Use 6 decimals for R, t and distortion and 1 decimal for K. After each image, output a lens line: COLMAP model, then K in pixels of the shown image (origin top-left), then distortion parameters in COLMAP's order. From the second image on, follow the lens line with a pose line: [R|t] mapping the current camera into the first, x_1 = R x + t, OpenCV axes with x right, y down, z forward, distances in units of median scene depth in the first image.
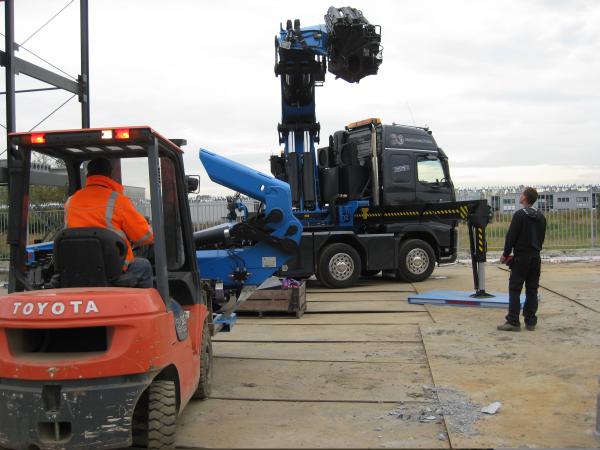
lens RADIAL K [[668.5, 0, 300.5], [0, 668.5, 228.8], [0, 0, 1]] dist [-0.142810, 0.000000]
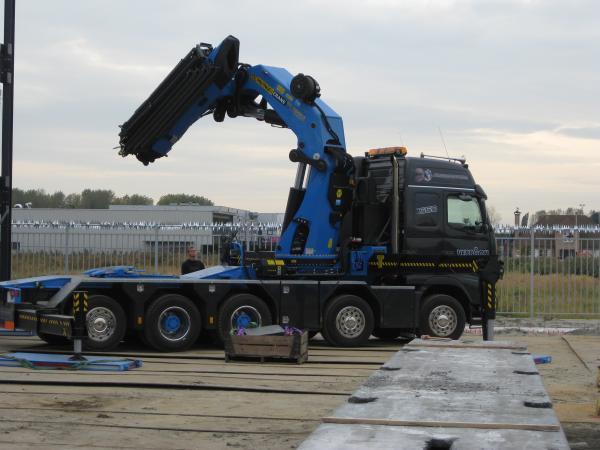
lens RADIAL K [[1471.1, 0, 300.2], [0, 1471.1, 223.9], [0, 0, 1]] dist [-0.045151, 0.000000]
pose [[0.999122, 0.041610, -0.004790, 0.000164], [-0.041740, 0.998635, -0.031403, -0.007386], [0.003477, 0.031575, 0.999495, -0.874919]]
